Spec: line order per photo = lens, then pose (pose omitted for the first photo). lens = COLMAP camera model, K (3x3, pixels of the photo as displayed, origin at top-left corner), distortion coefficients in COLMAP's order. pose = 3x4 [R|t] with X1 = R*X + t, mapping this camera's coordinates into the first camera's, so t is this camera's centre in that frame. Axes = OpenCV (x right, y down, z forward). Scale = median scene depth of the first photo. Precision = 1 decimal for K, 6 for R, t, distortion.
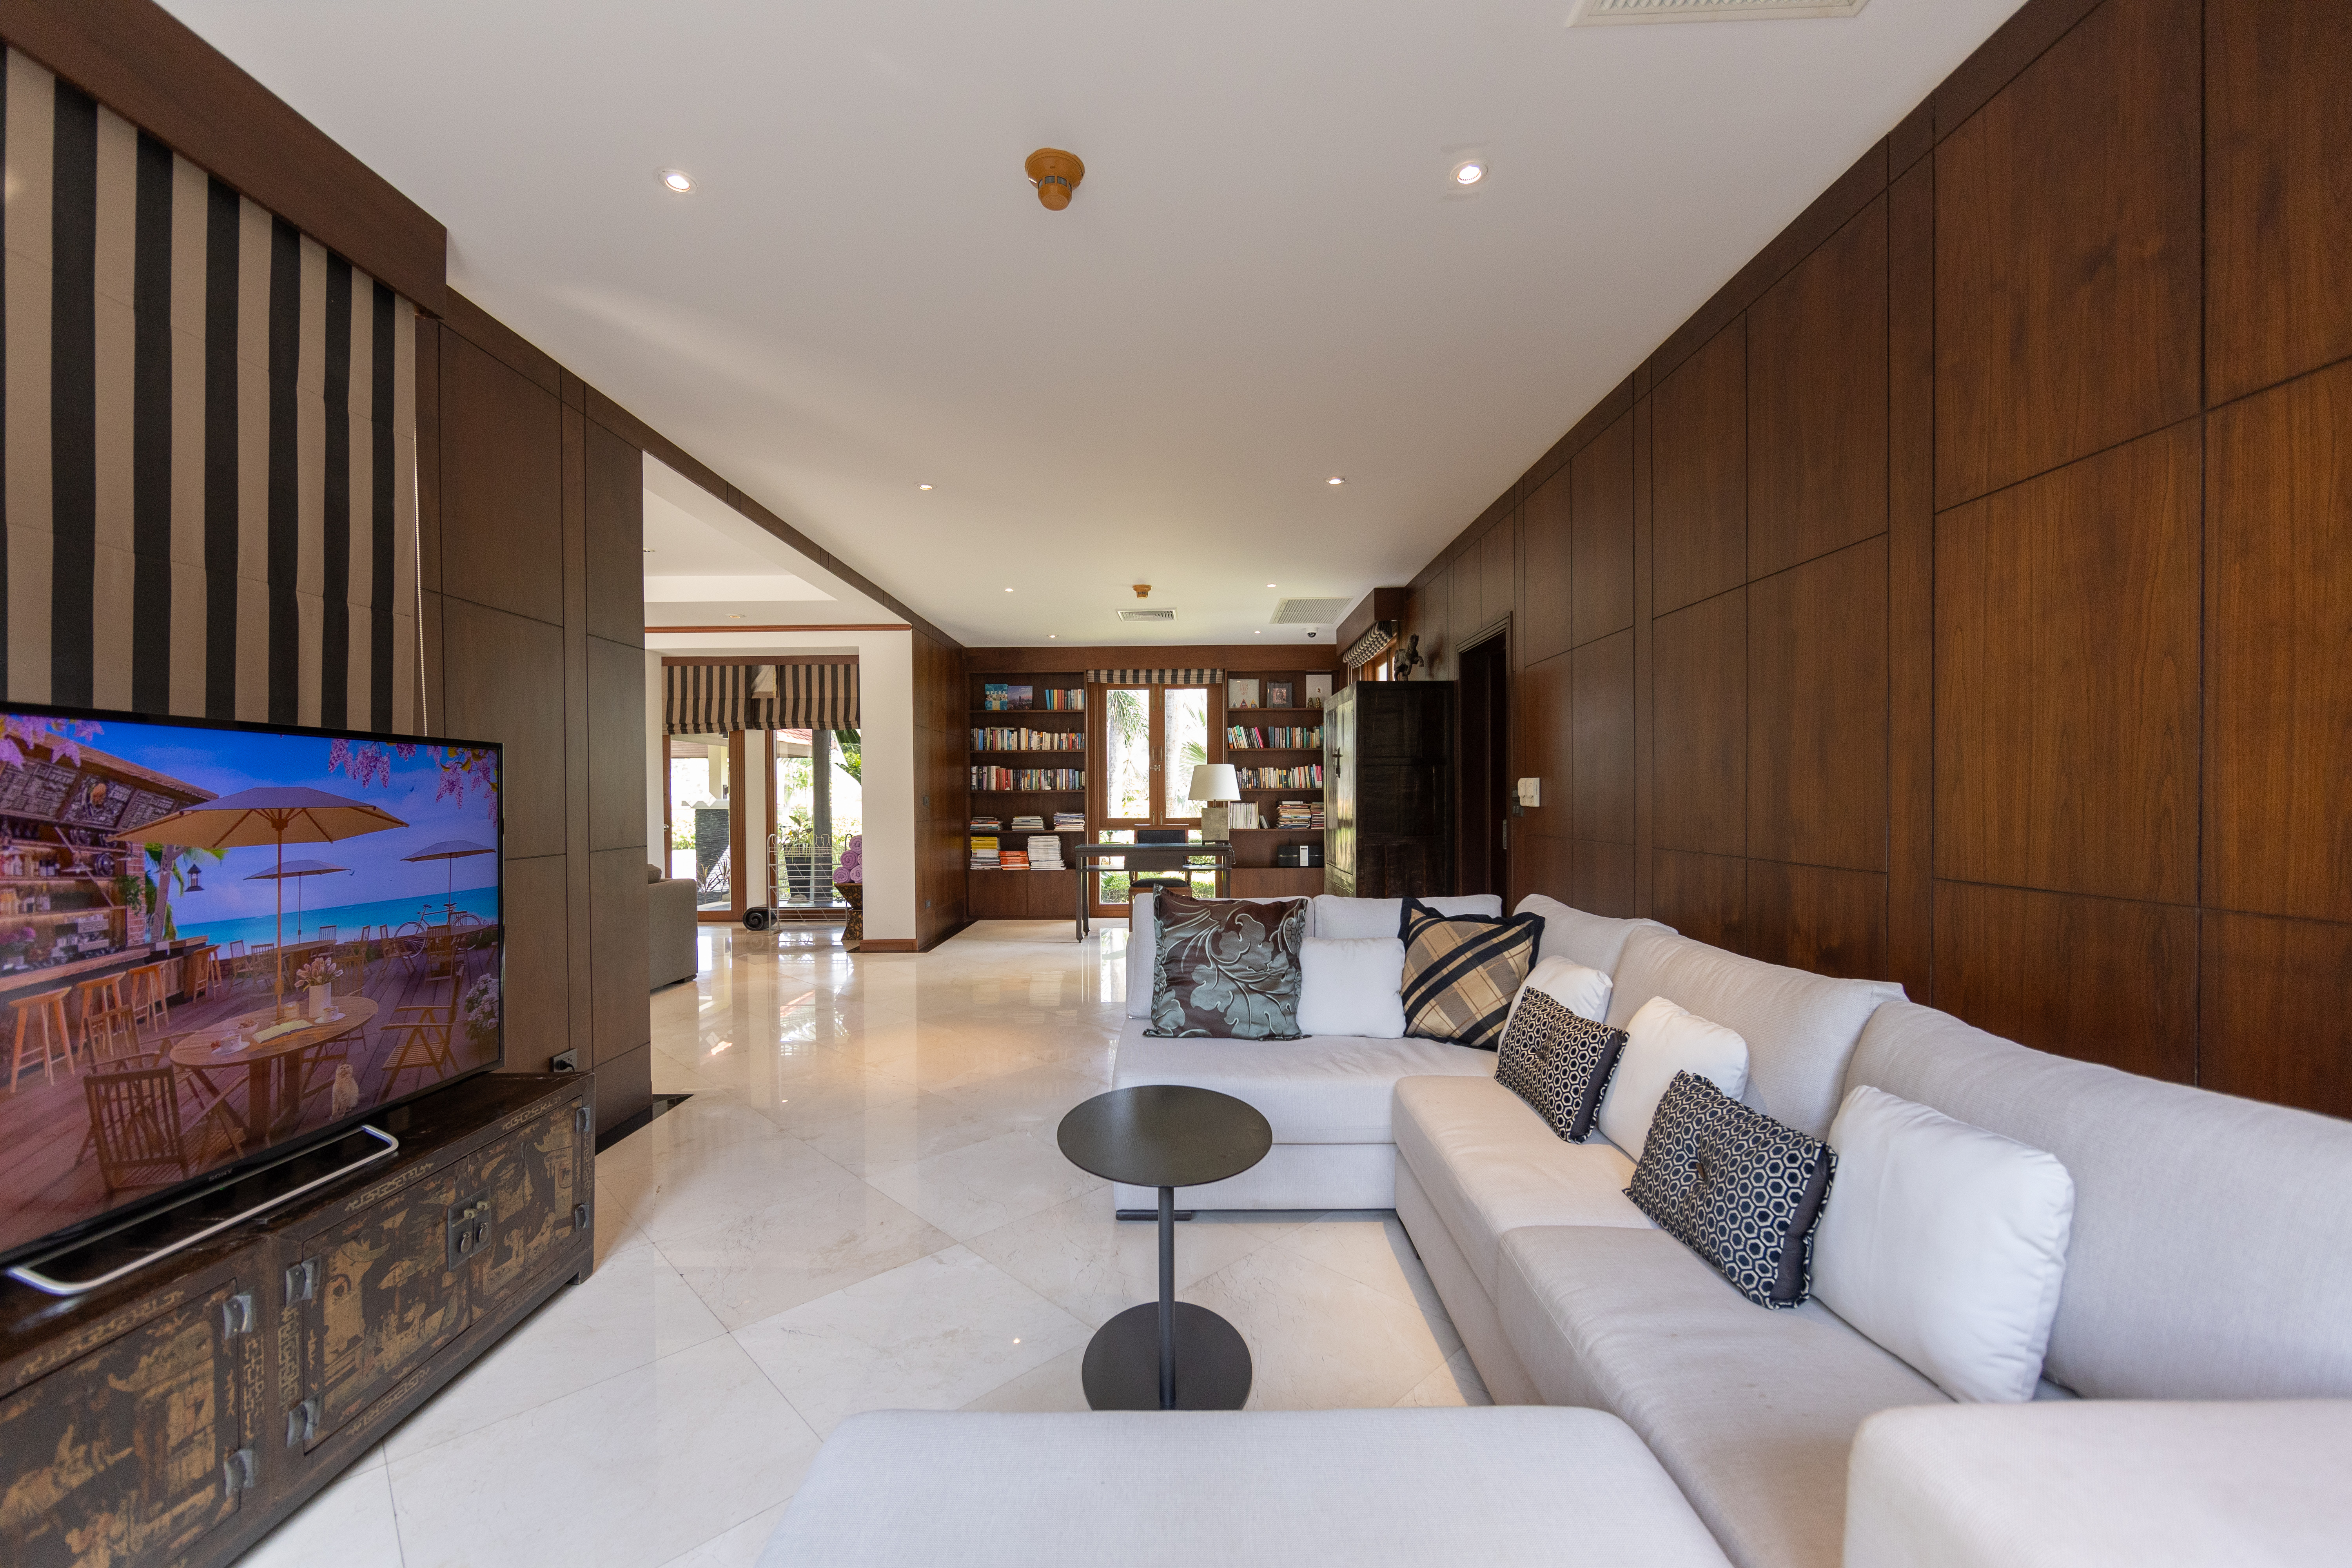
lens RADIAL K [[935.4, 0, 1175.0], [0, 935.4, 800.0], [0, 0, 1]] dist [-0.000758, 0.000118]
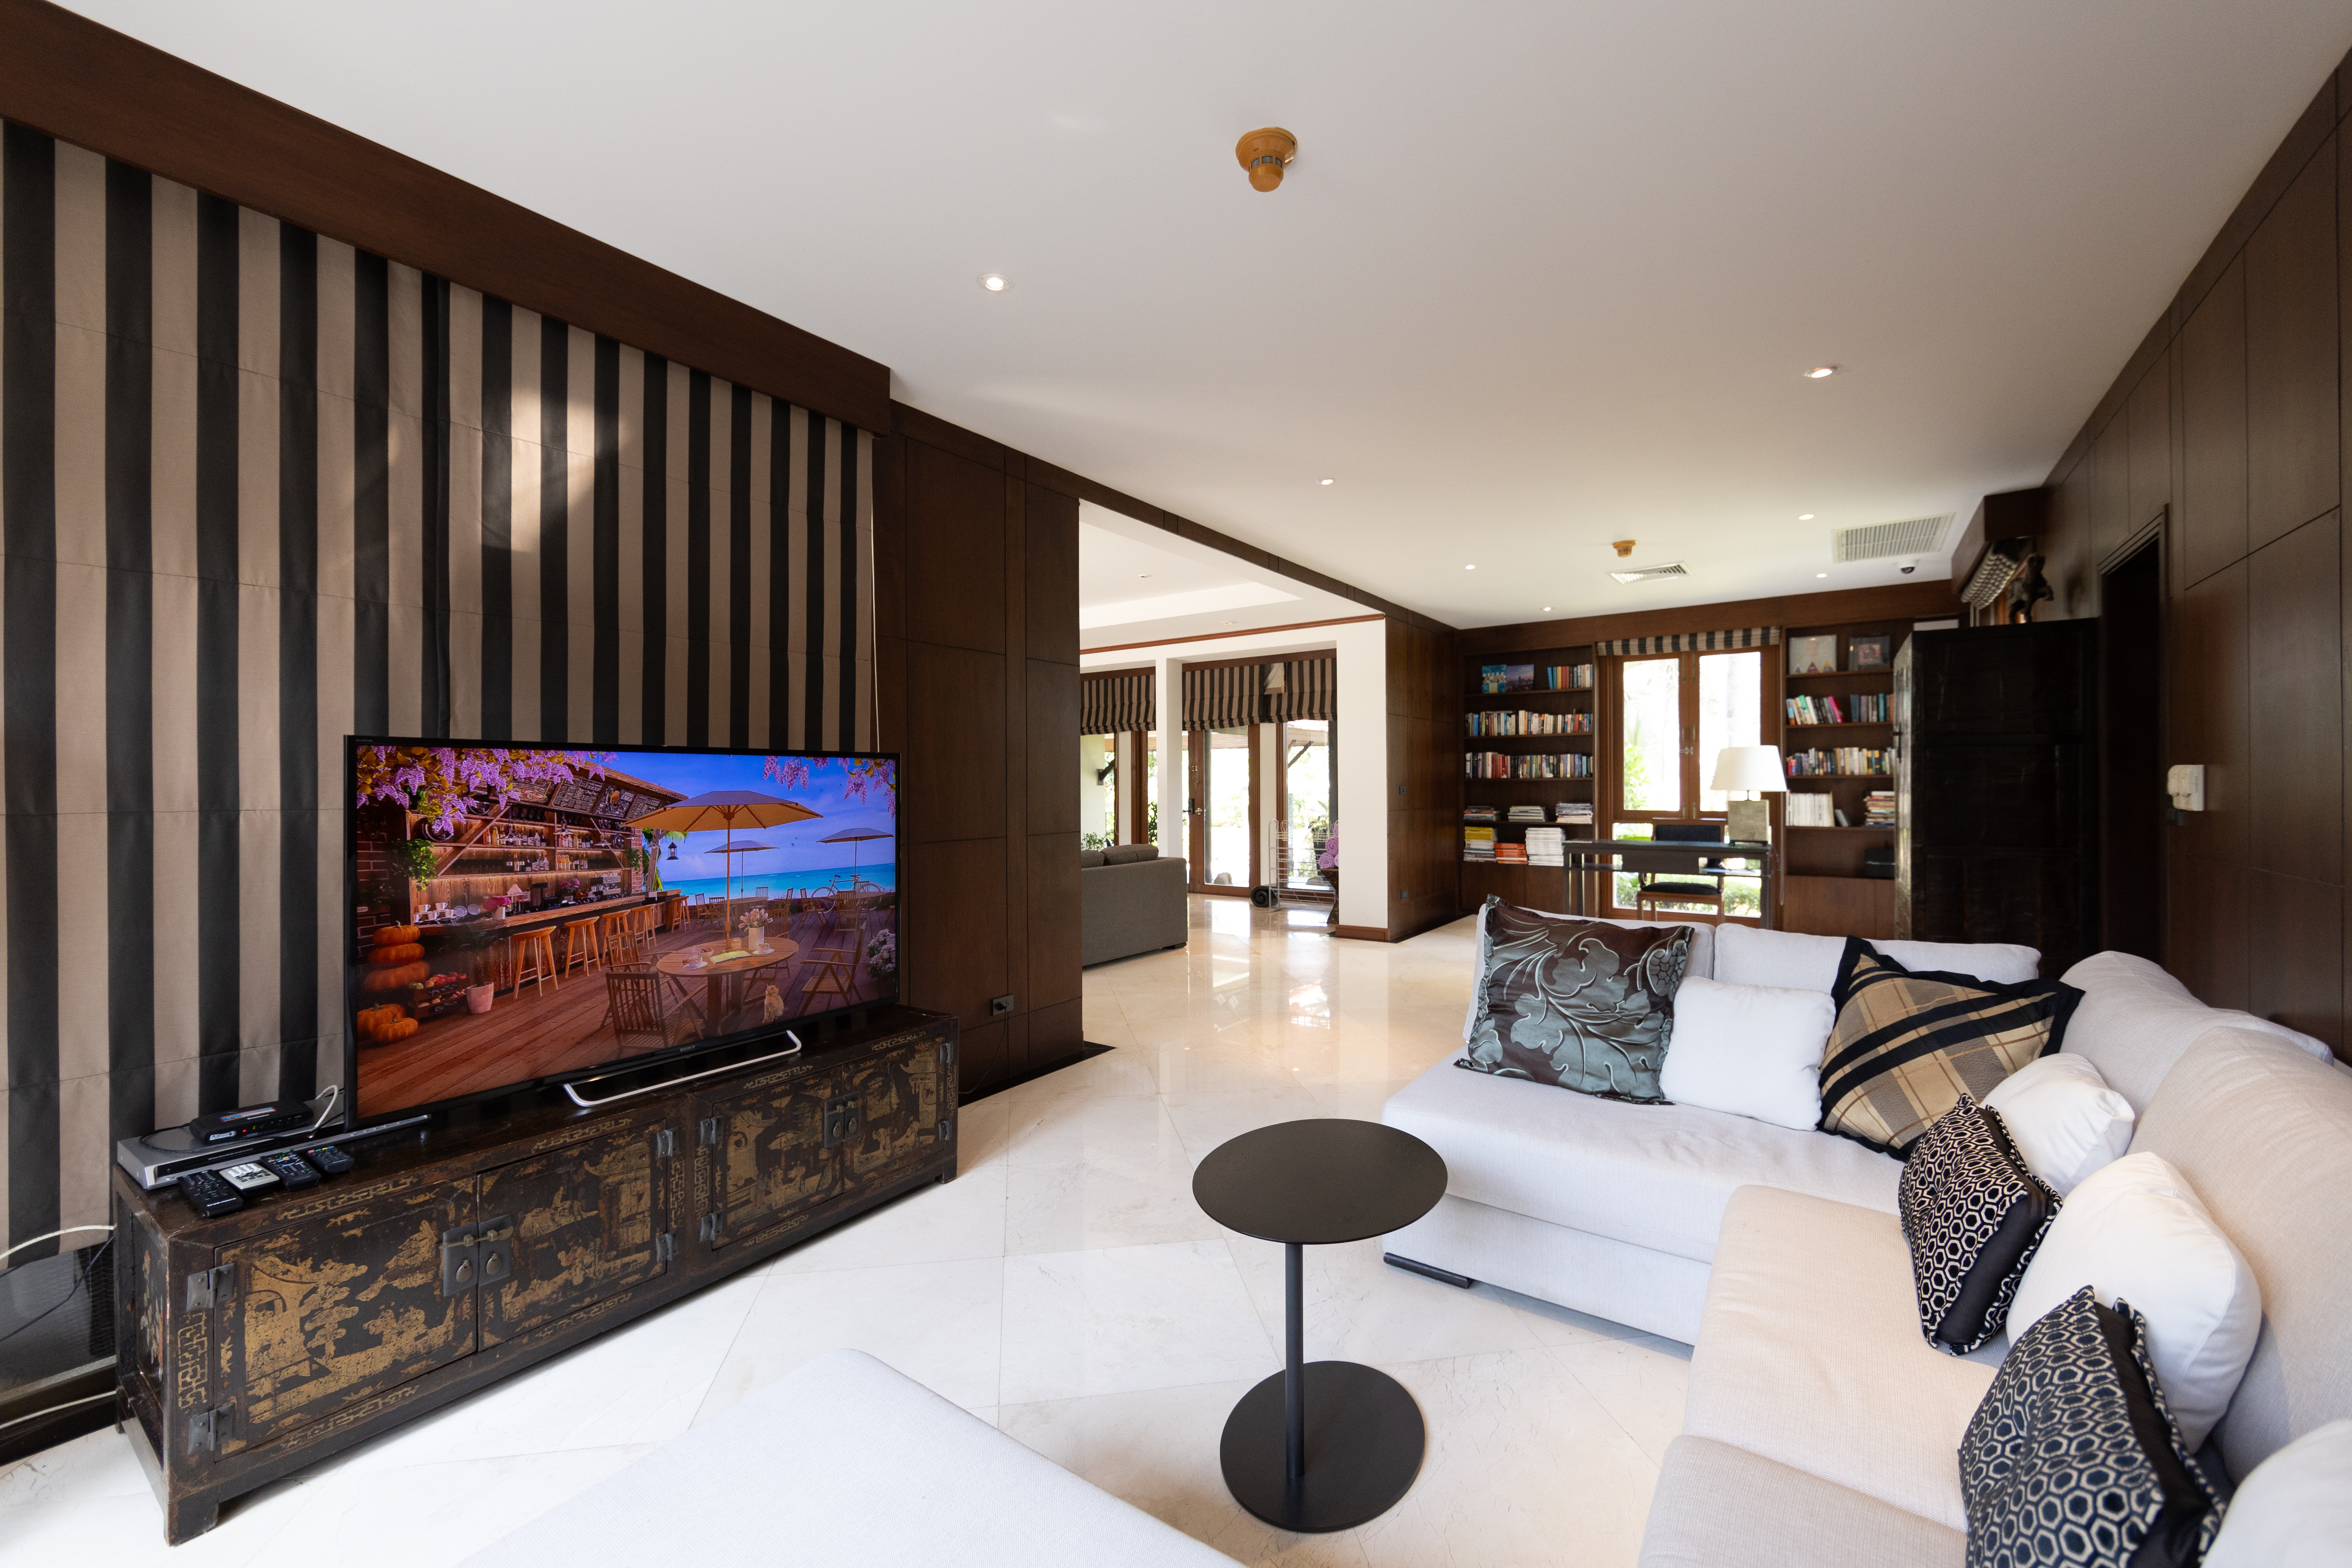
lens RADIAL K [[935.4, 0, 1162.3], [0, 935.4, 778.2], [0, 0, 1]] dist [-0.000758, 0.000118]
pose [[0.812351, -0.001706, -0.583166, 0.253636], [-0.001152, 0.999989, -0.004530, -0.015400], [0.583168, 0.004352, 0.812340, 0.114562]]
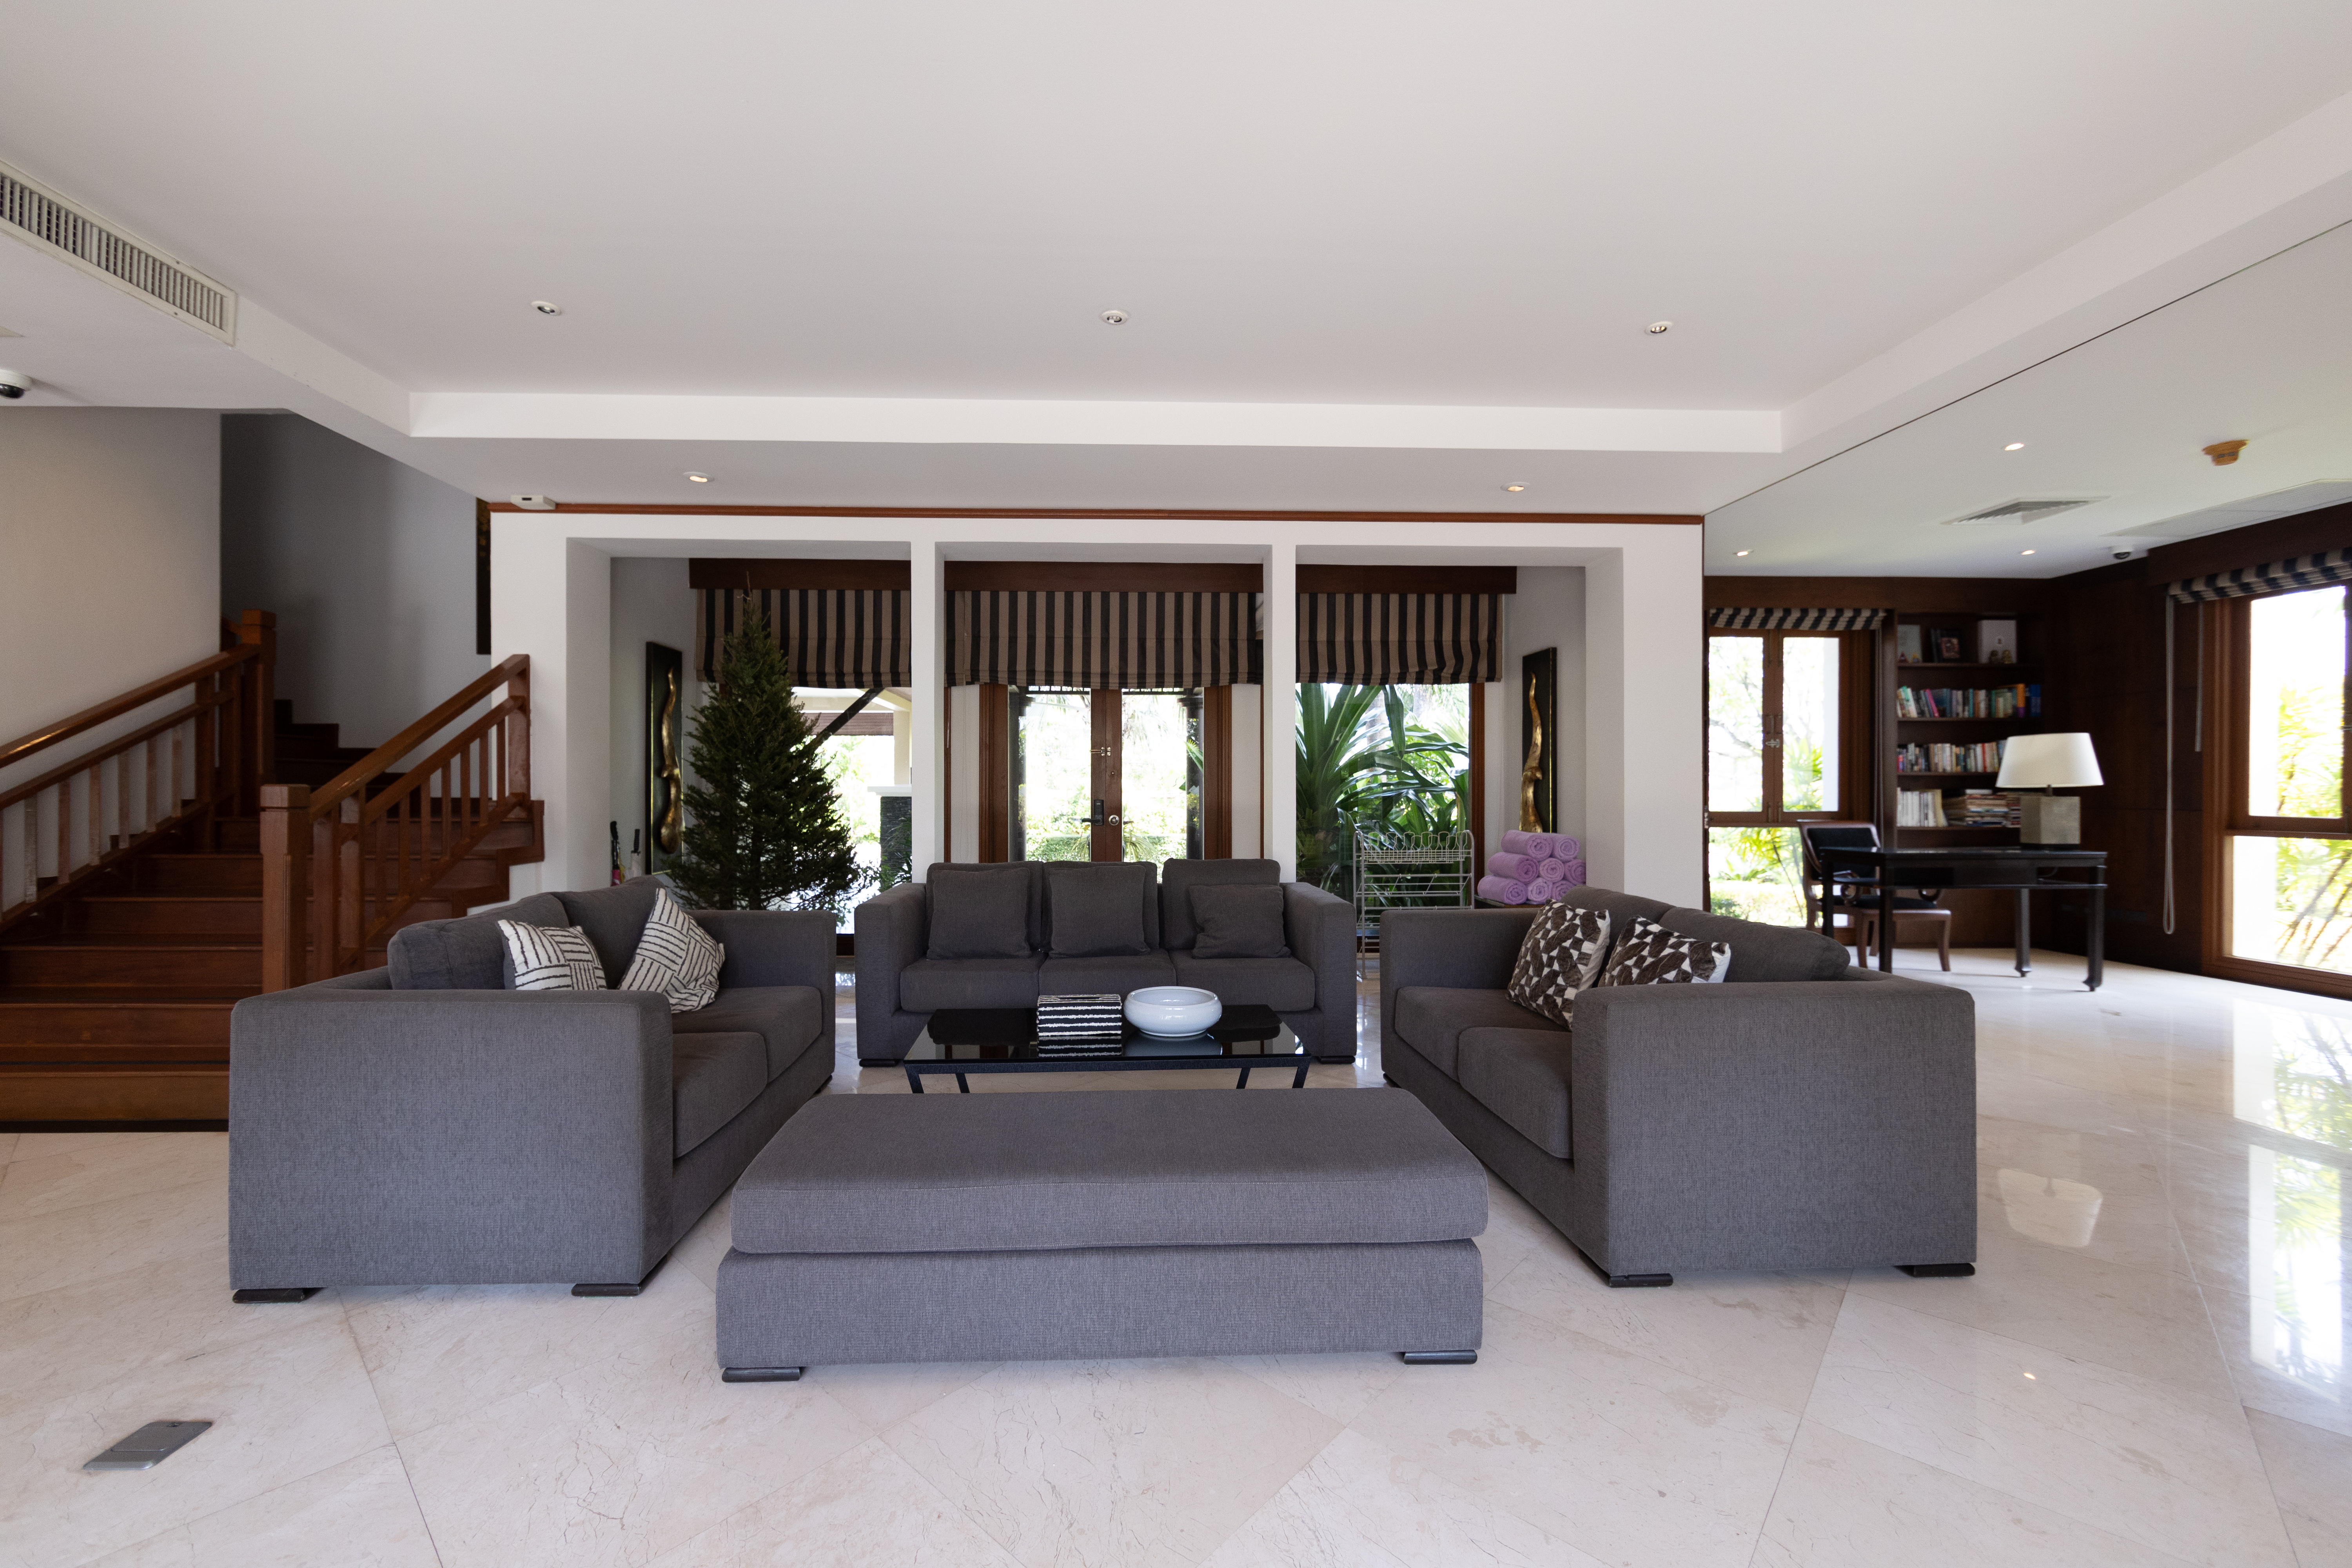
lens RADIAL K [[935.4, 0, 1136.5], [0, 935.4, 791.3], [0, 0, 1]] dist [-0.000758, 0.000118]
pose [[0.998990, 0.007506, 0.044313, -1.624110], [-0.007501, 0.999972, -0.000280, 0.022313], [-0.044314, -0.000053, 0.999018, 0.827968]]
